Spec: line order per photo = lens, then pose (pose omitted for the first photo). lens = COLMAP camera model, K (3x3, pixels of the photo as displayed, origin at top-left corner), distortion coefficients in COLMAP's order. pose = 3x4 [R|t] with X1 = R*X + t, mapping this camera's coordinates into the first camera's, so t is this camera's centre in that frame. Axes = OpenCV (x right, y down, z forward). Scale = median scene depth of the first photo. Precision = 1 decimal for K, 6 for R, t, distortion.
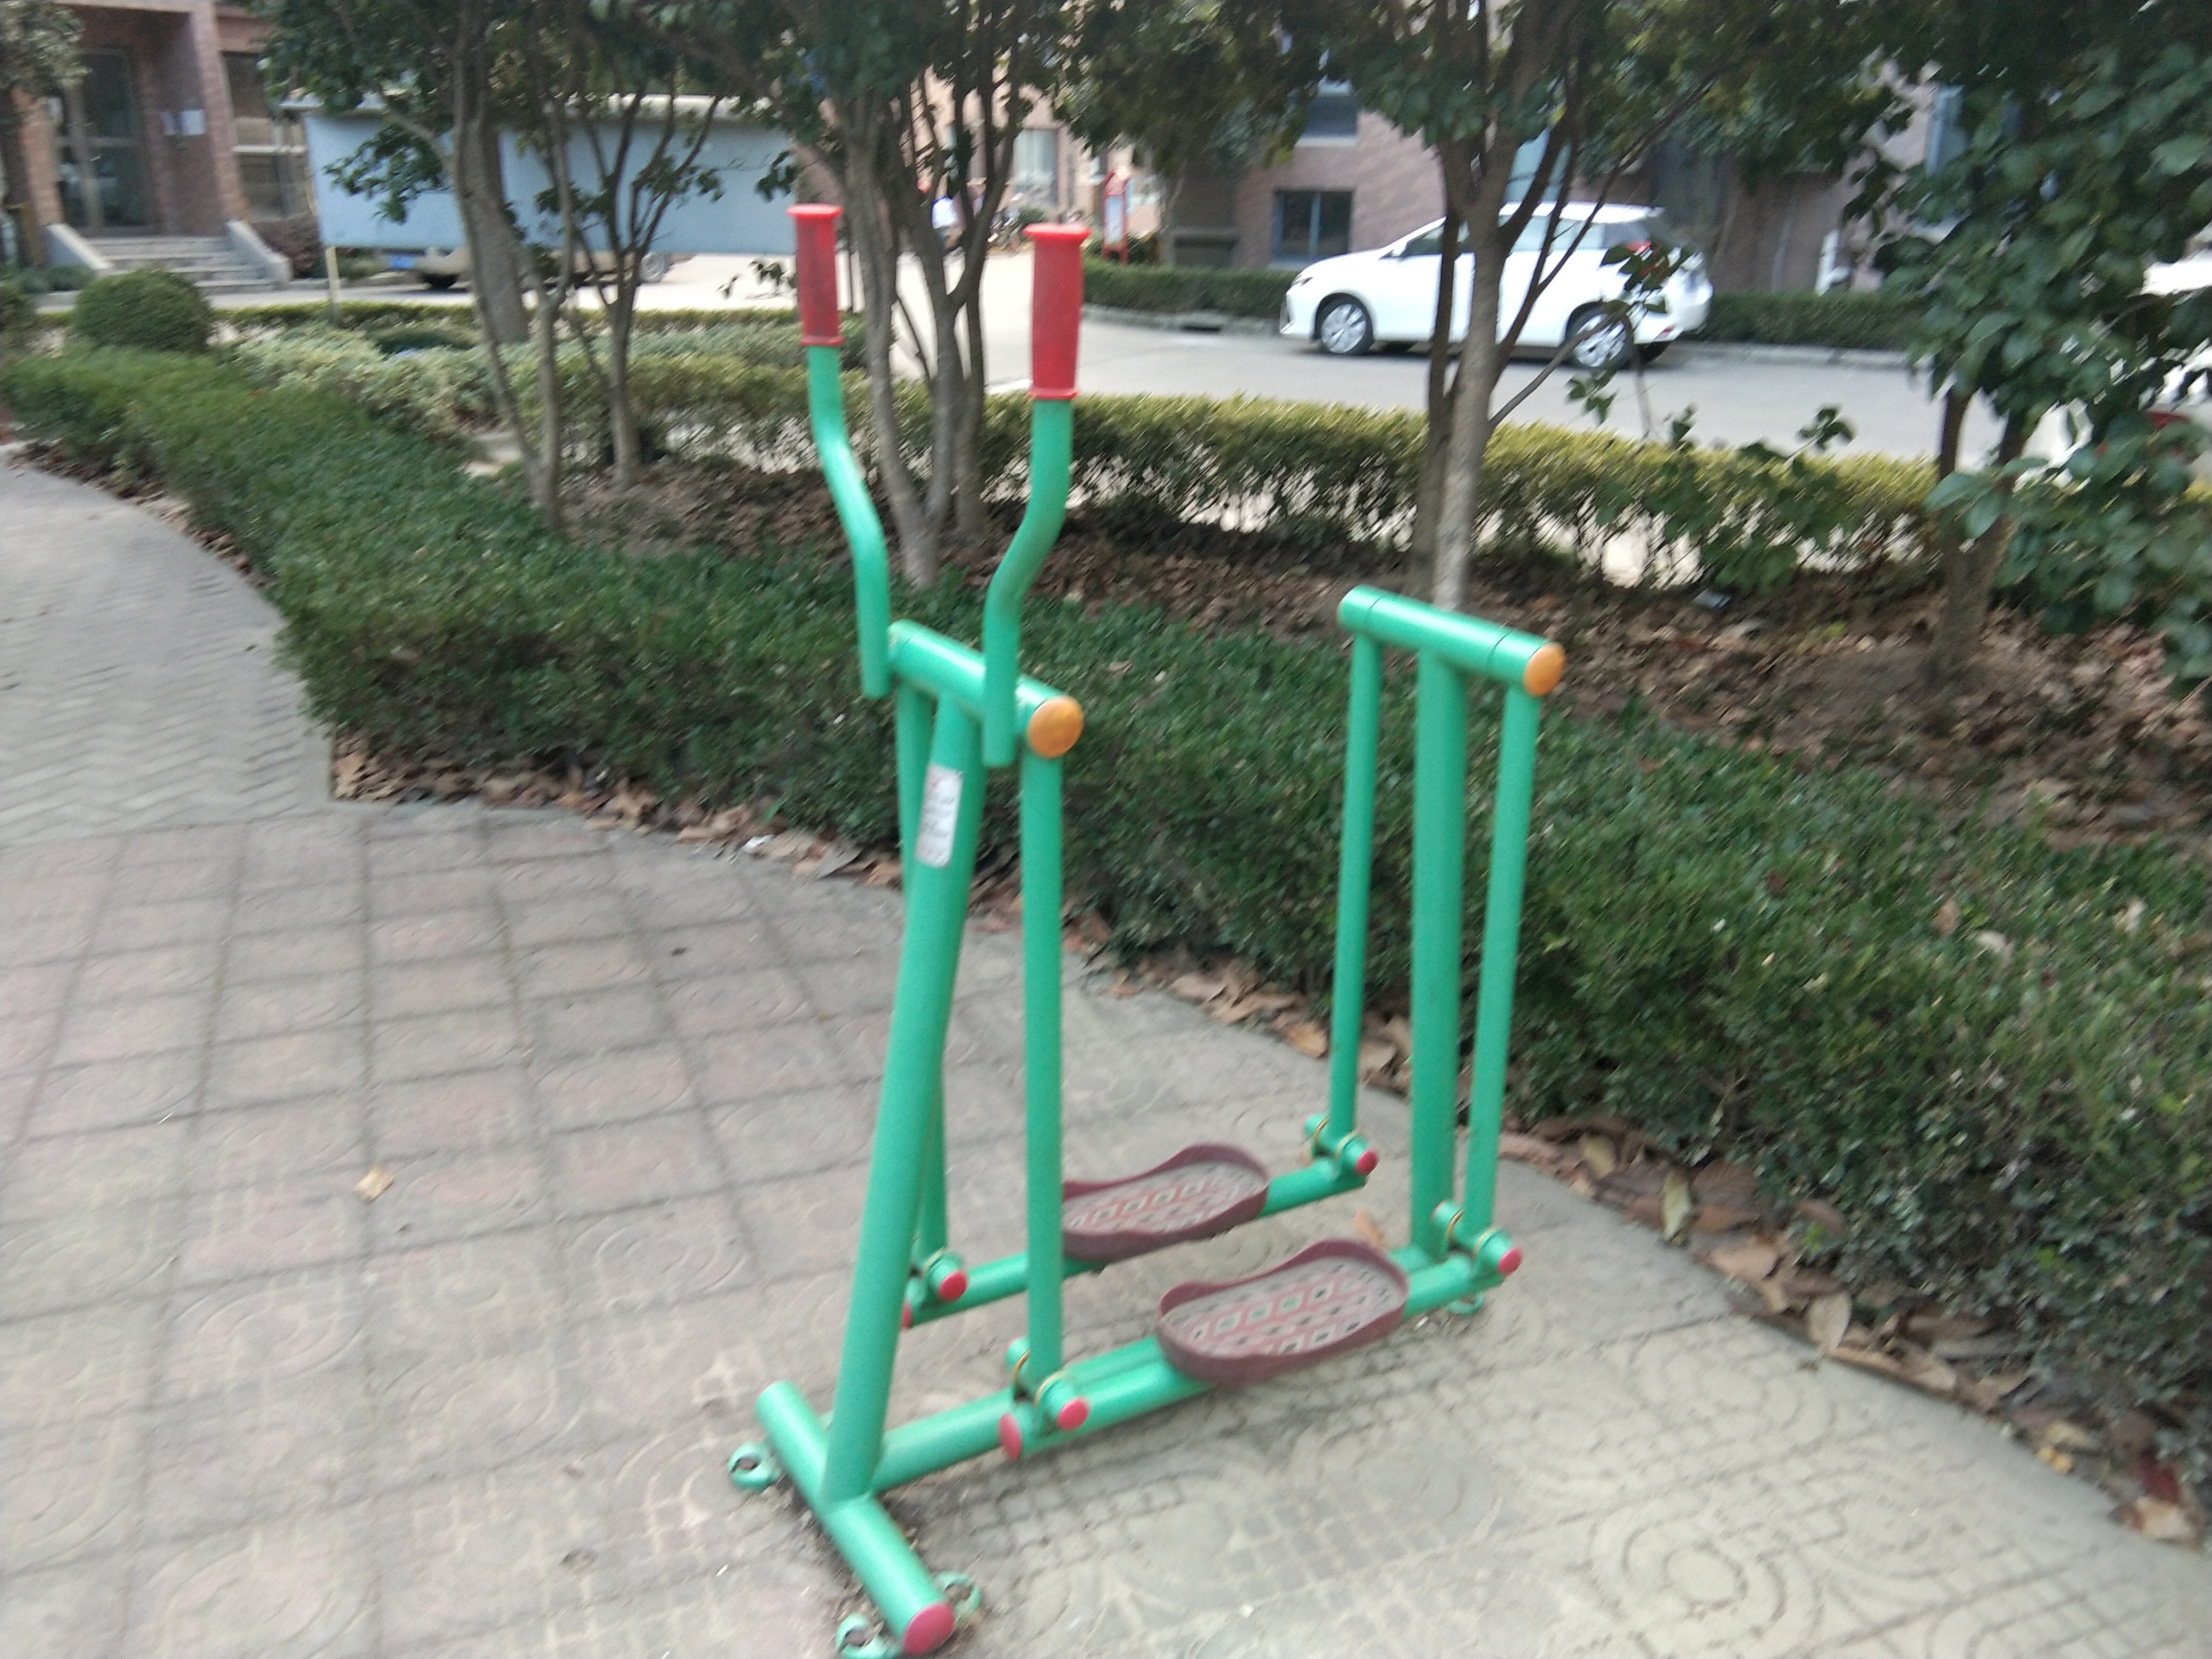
lens RADIAL K [[1777.7, 0, 1119.7], [0, 1777.7, 812.9], [0, 0, 1]] dist [0.100063, -0.139218]
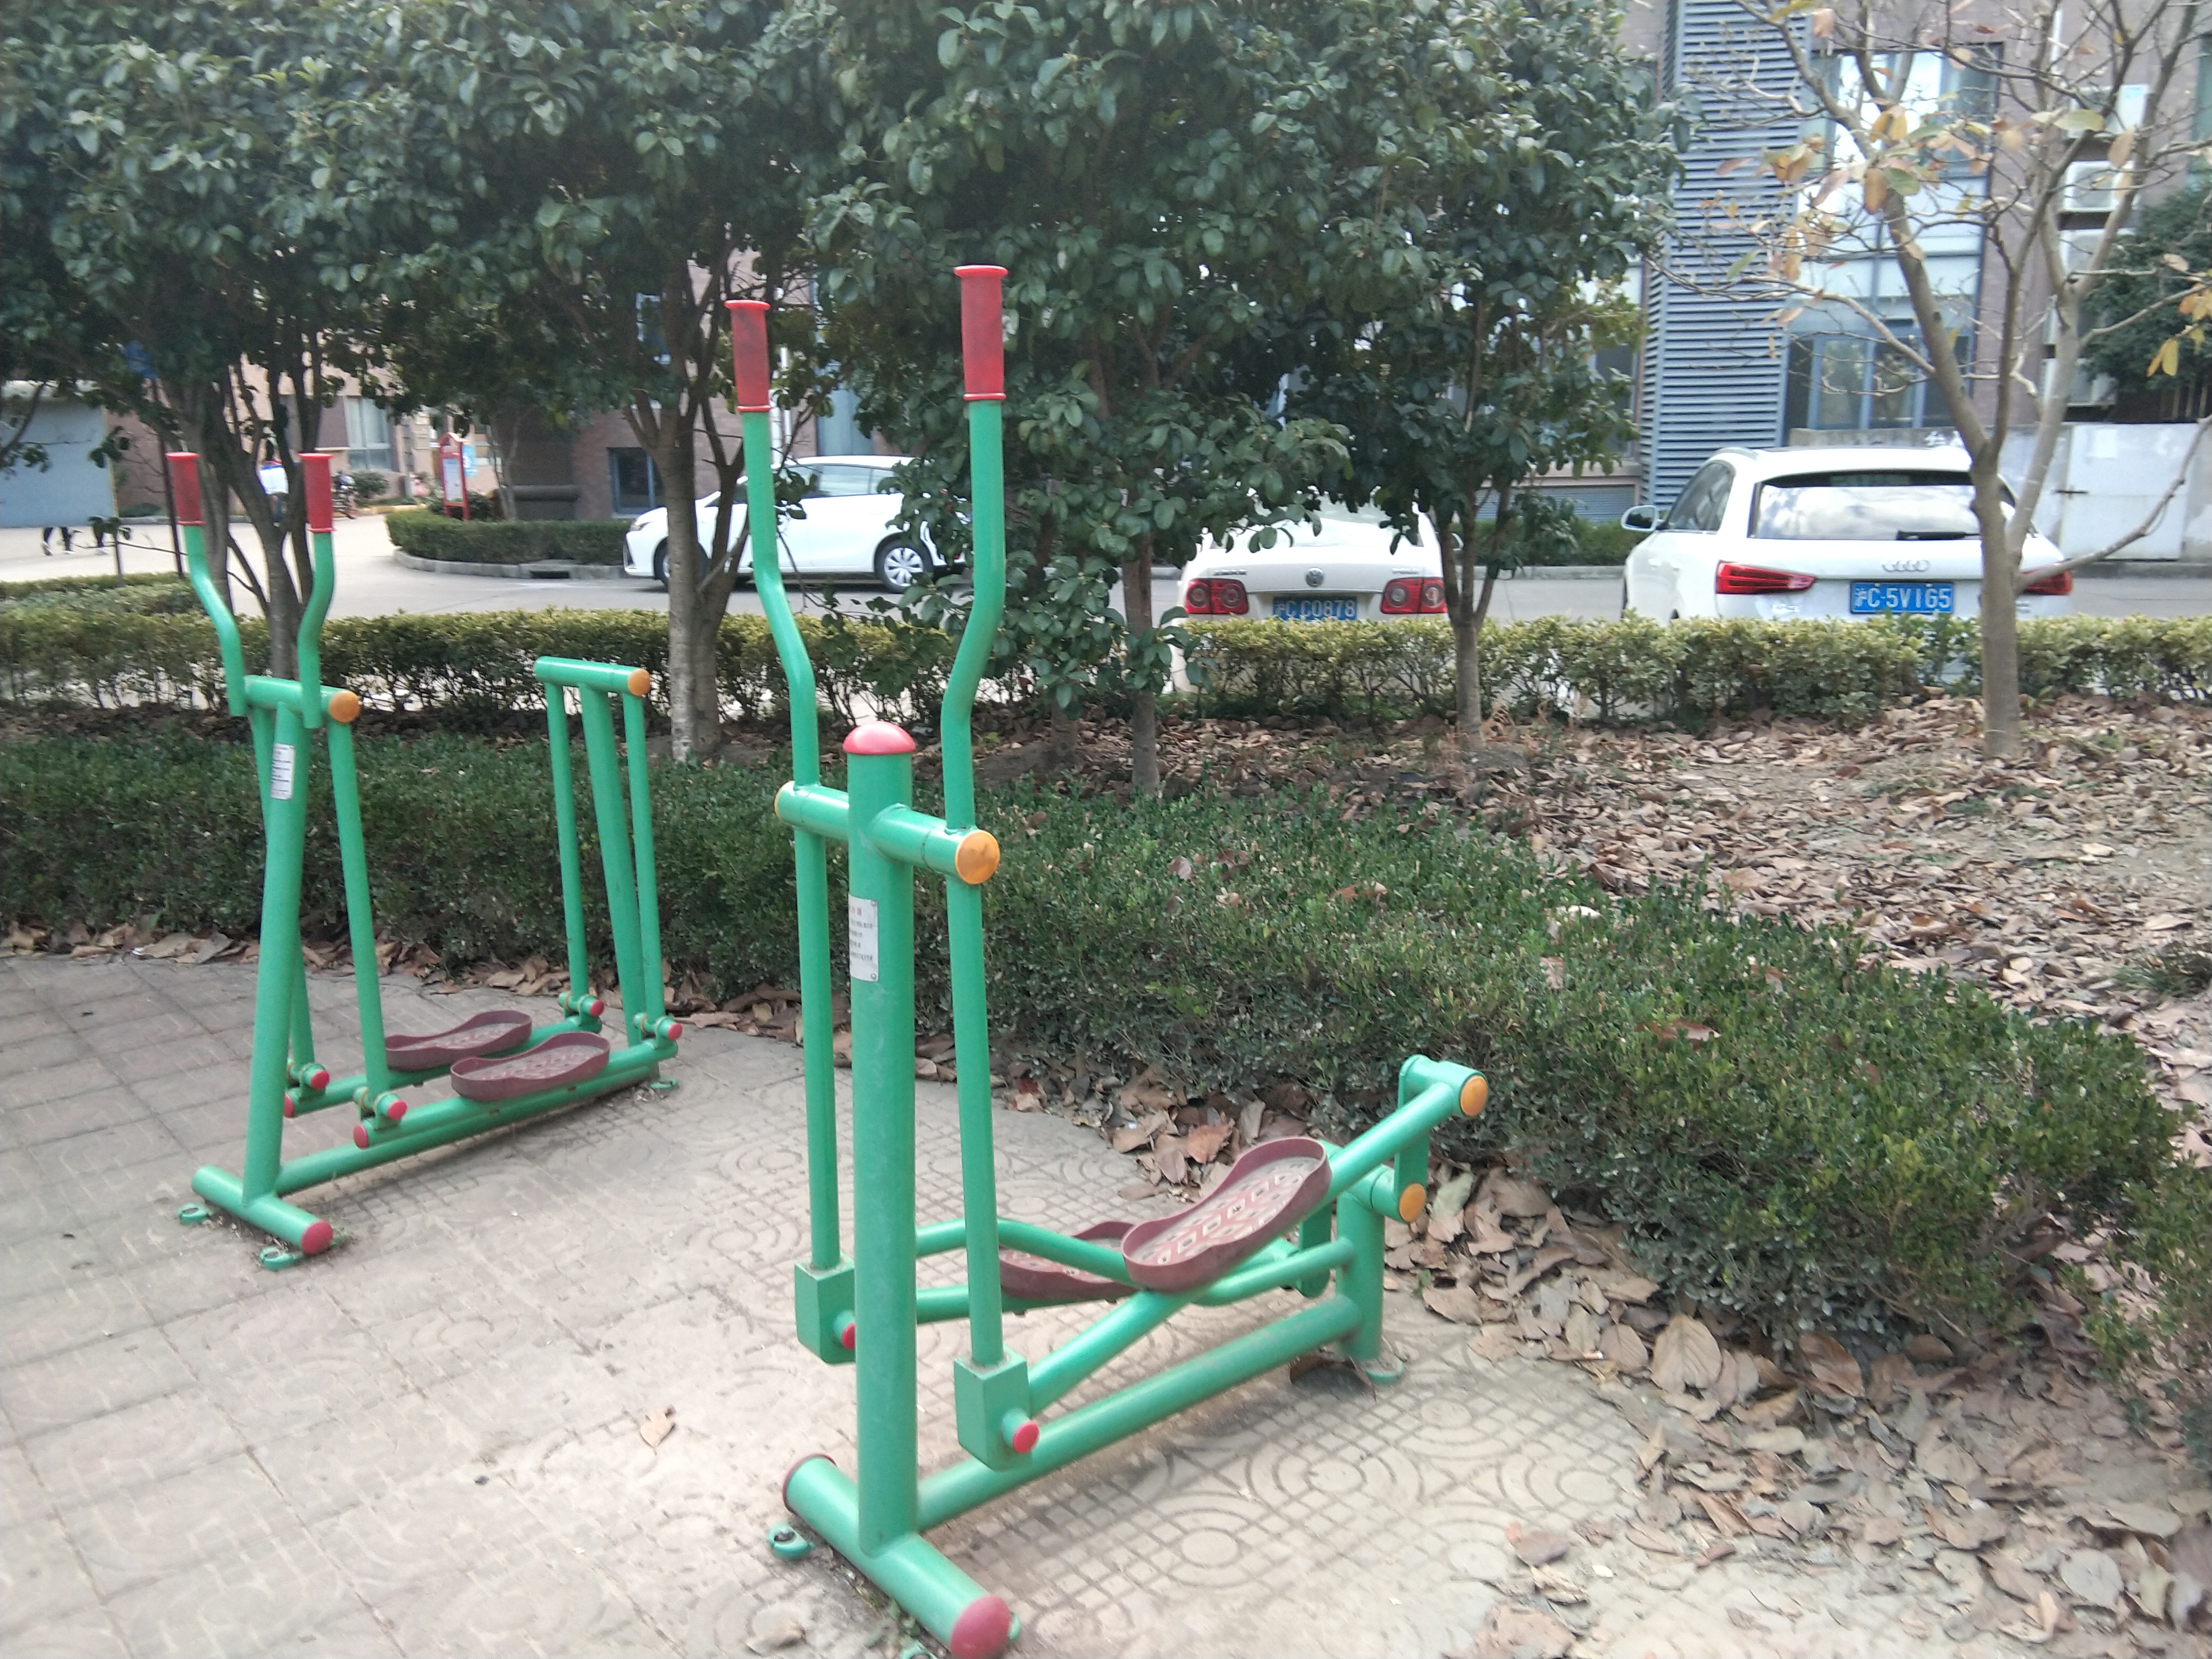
lens RADIAL K [[1750.8, 0, 1082.9], [0, 1750.8, 791.5], [0, 0, 1]] dist [0.143429, -0.235446]
pose [[0.946245, -0.093336, 0.309691, 0.042473], [0.135970, 0.983537, -0.119026, 0.141062], [-0.293483, 0.154736, 0.943358, -0.383773]]
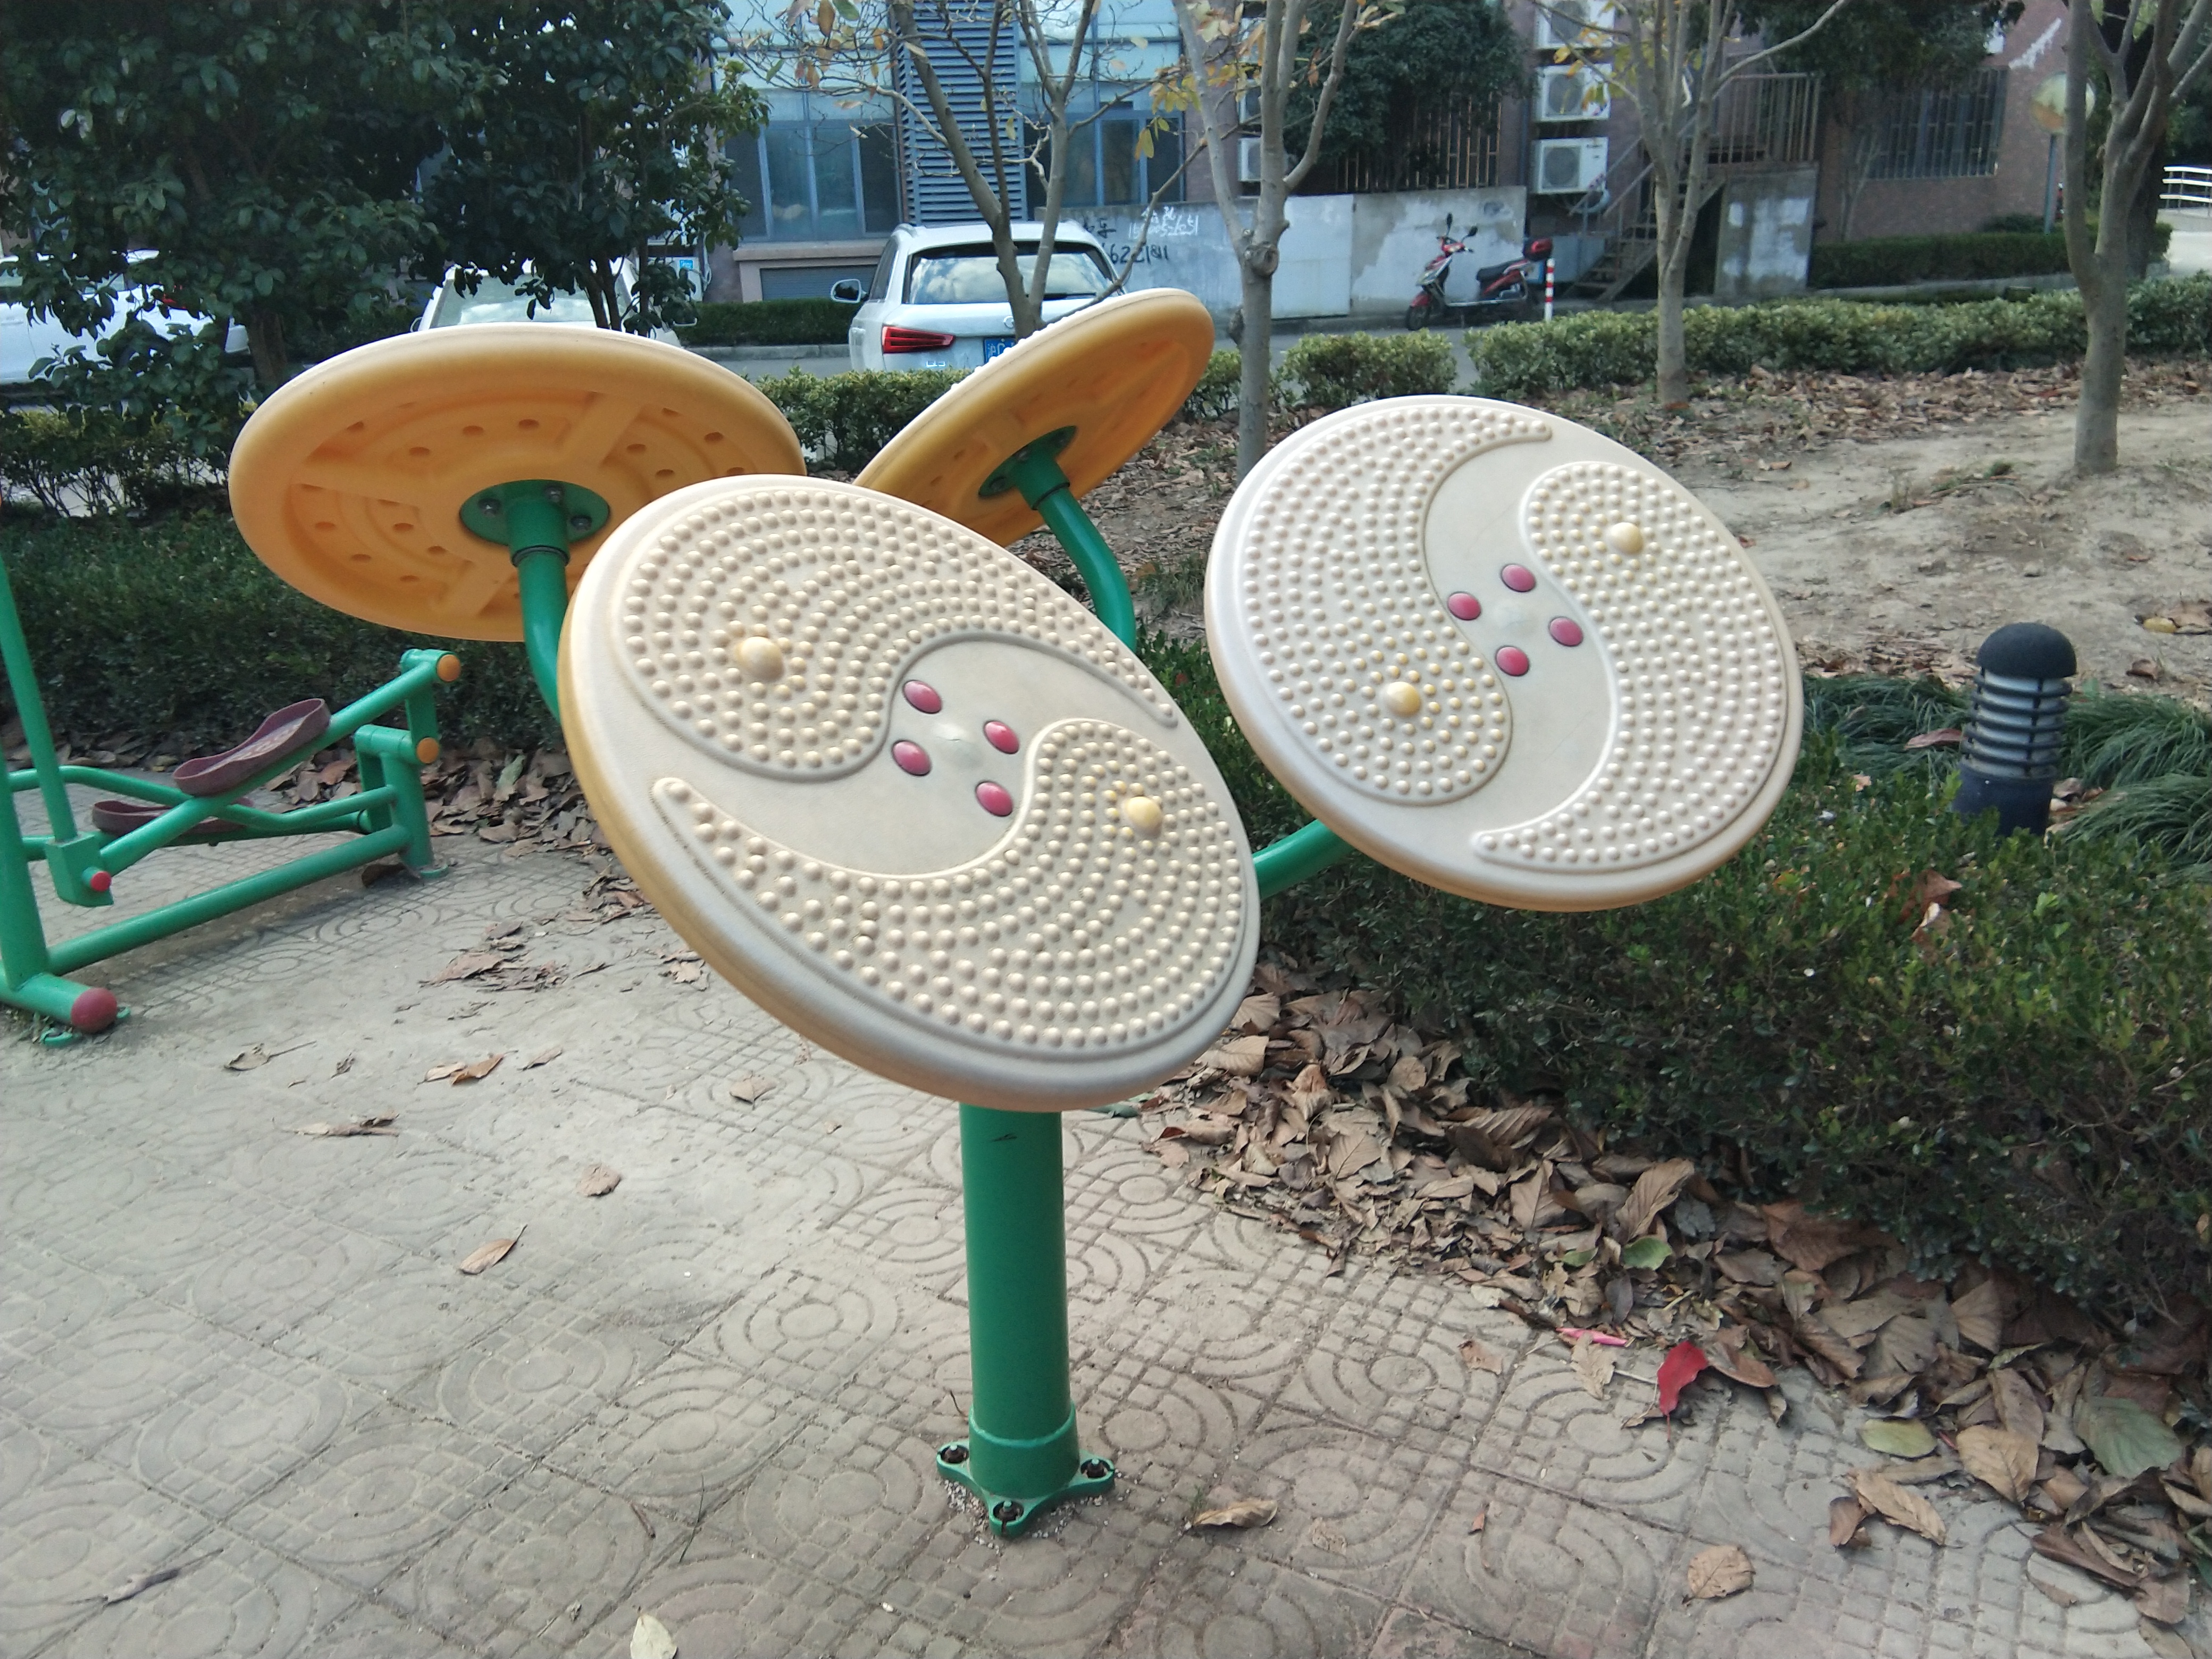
lens RADIAL K [[1777.7, 0, 1119.7], [0, 1777.7, 812.9], [0, 0, 1]] dist [0.100063, -0.139218]
pose [[0.770956, -0.246318, 0.587328, 0.050136], [0.256512, 0.964171, 0.067651, 0.277141], [-0.582948, 0.098500, 0.806517, -0.749575]]
